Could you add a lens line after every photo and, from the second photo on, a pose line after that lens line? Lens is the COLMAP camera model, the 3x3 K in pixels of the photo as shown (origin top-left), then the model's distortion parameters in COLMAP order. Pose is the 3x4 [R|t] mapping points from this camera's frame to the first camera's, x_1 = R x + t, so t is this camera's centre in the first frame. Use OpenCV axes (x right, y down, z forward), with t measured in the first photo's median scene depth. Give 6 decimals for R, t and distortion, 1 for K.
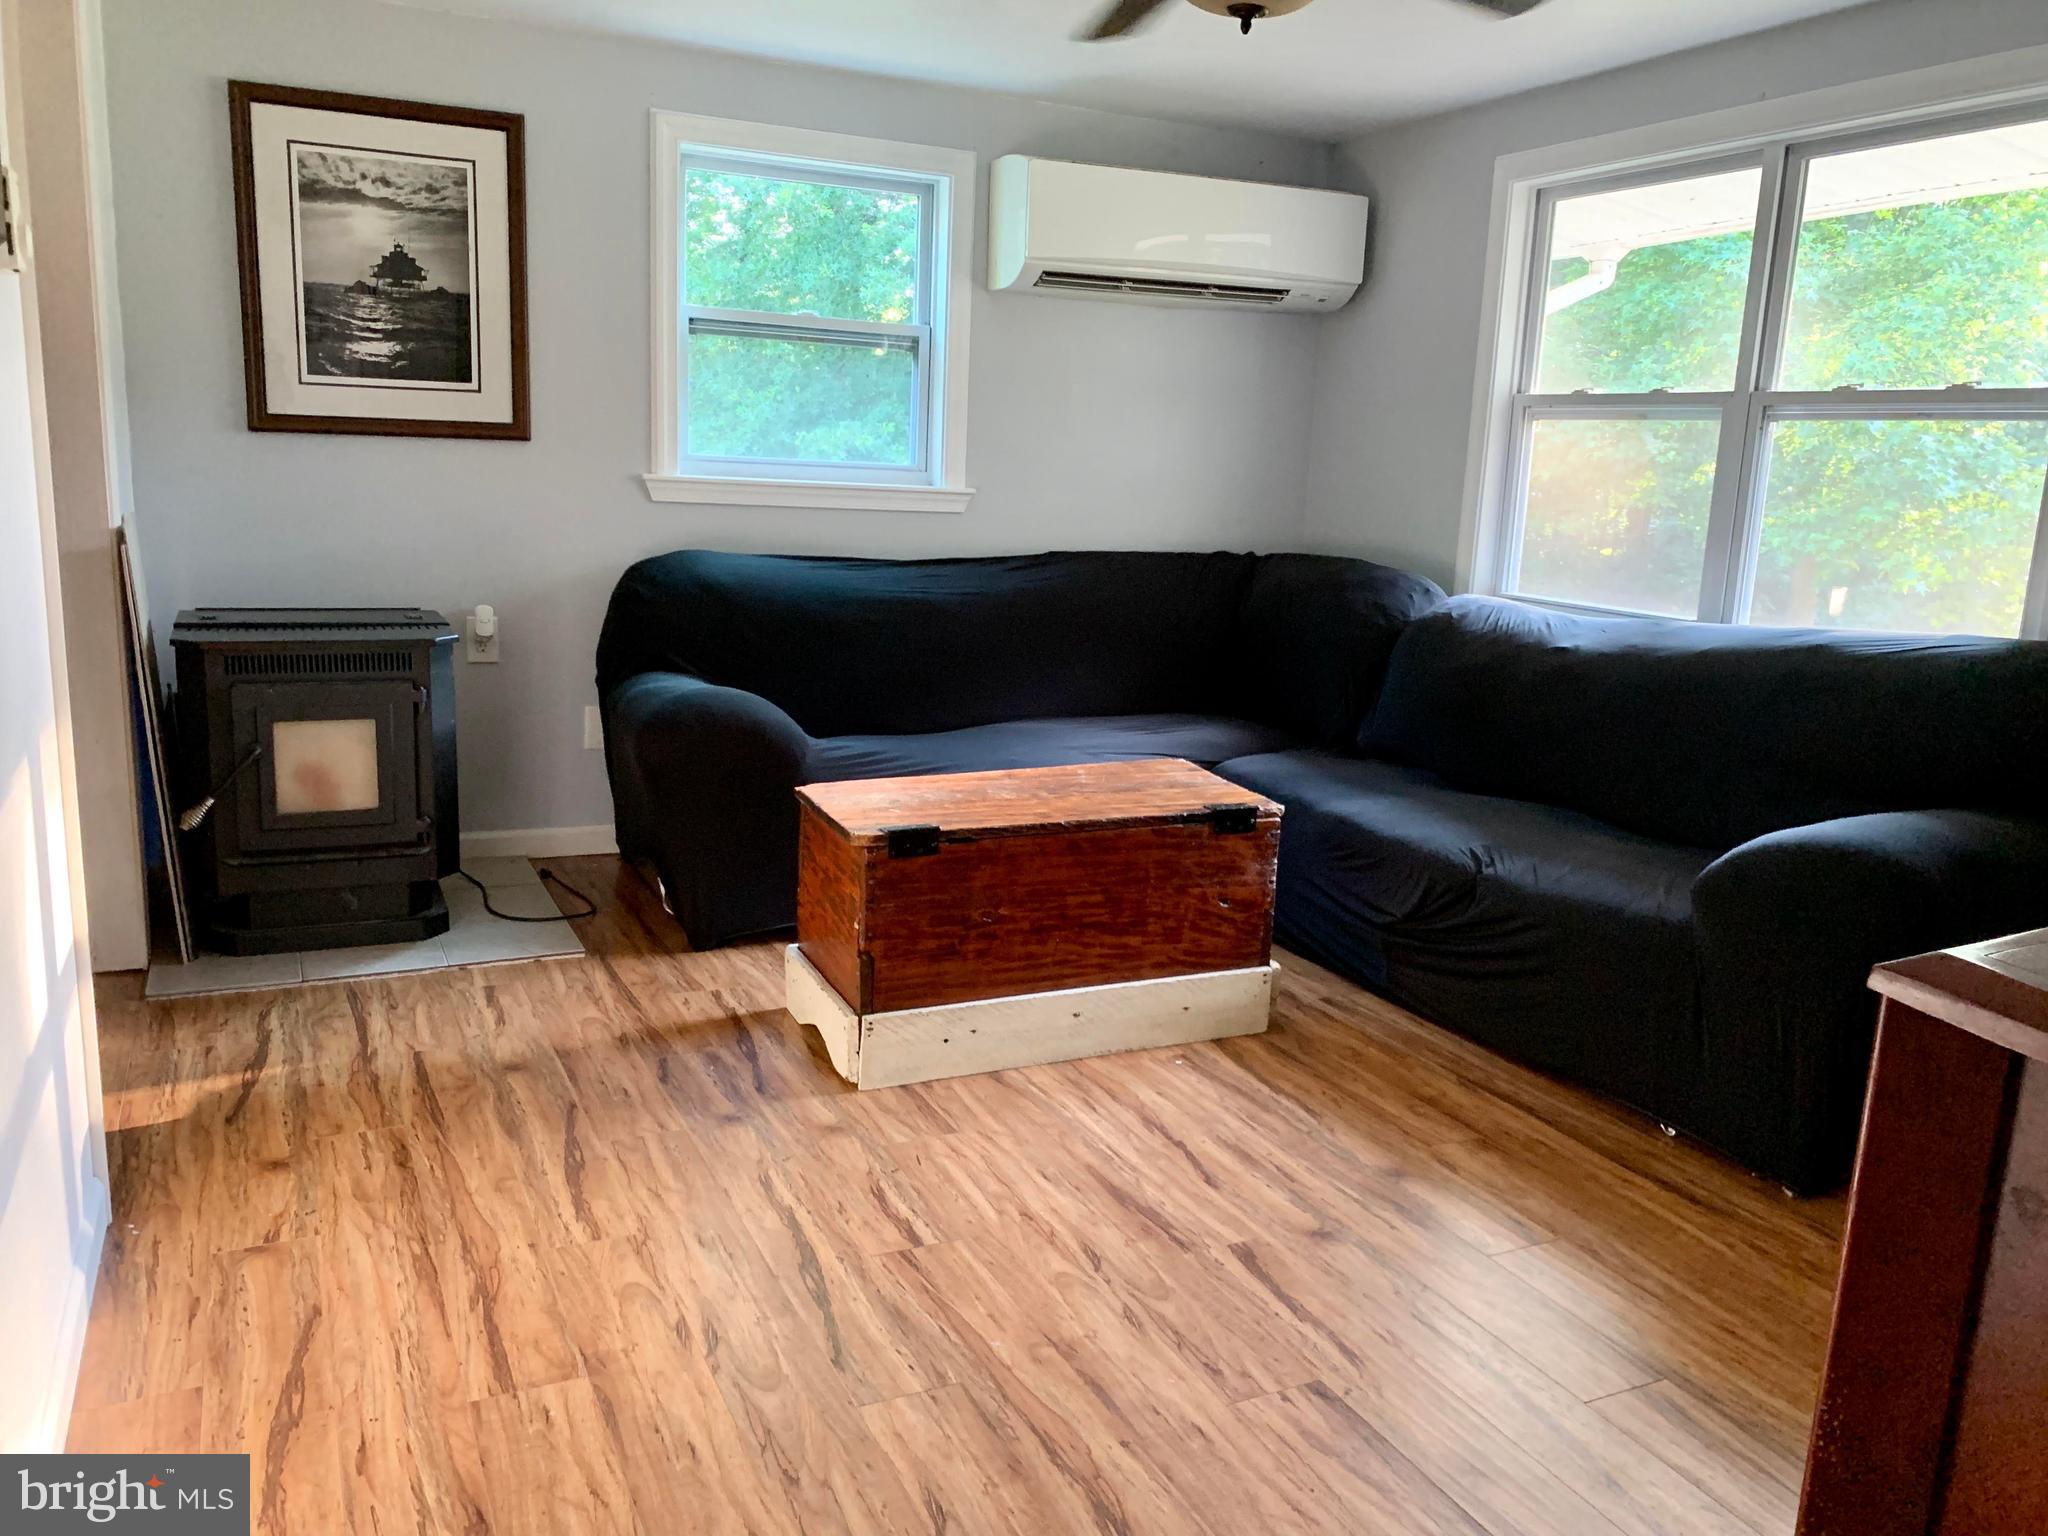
lens RADIAL K [[1560.0, 0, 1024.0], [0, 1560.0, 768.0], [0, 0, 1]] dist [0.008345, 0.000868]
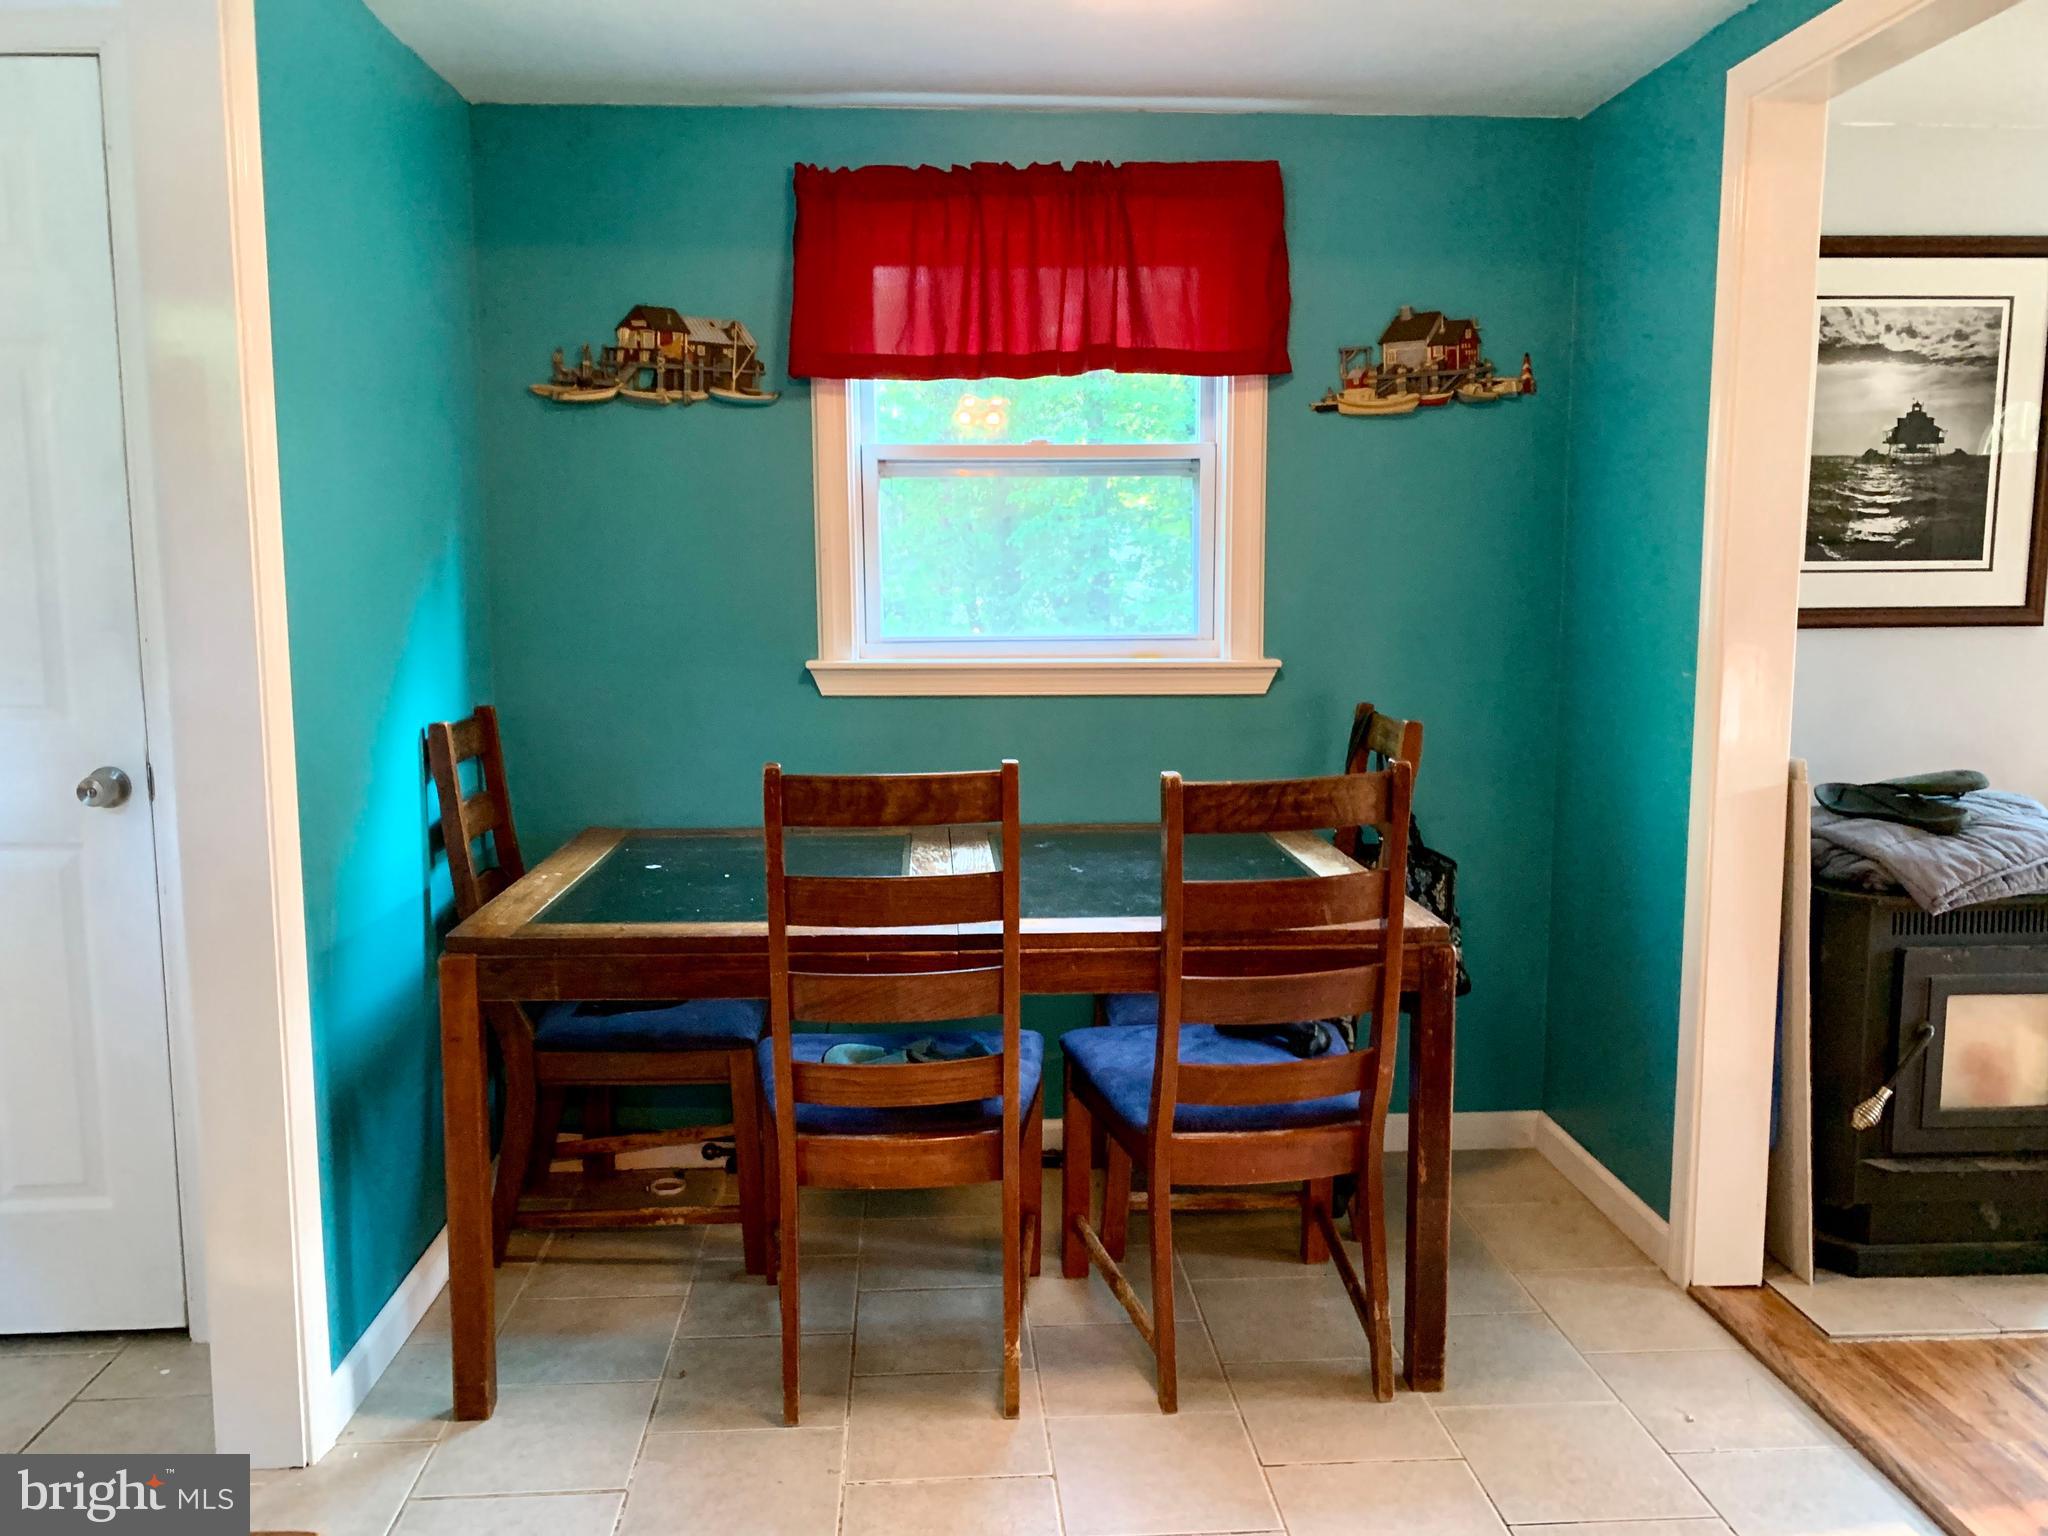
lens RADIAL K [[1560.0, 0, 1024.0], [0, 1560.0, 768.0], [0, 0, 1]] dist [0.008345, 0.000868]
pose [[0.923902, 0.005484, -0.382589, -0.522005], [-0.038240, 0.996215, -0.078064, -0.054930], [0.380713, 0.086754, 0.920615, 0.057495]]
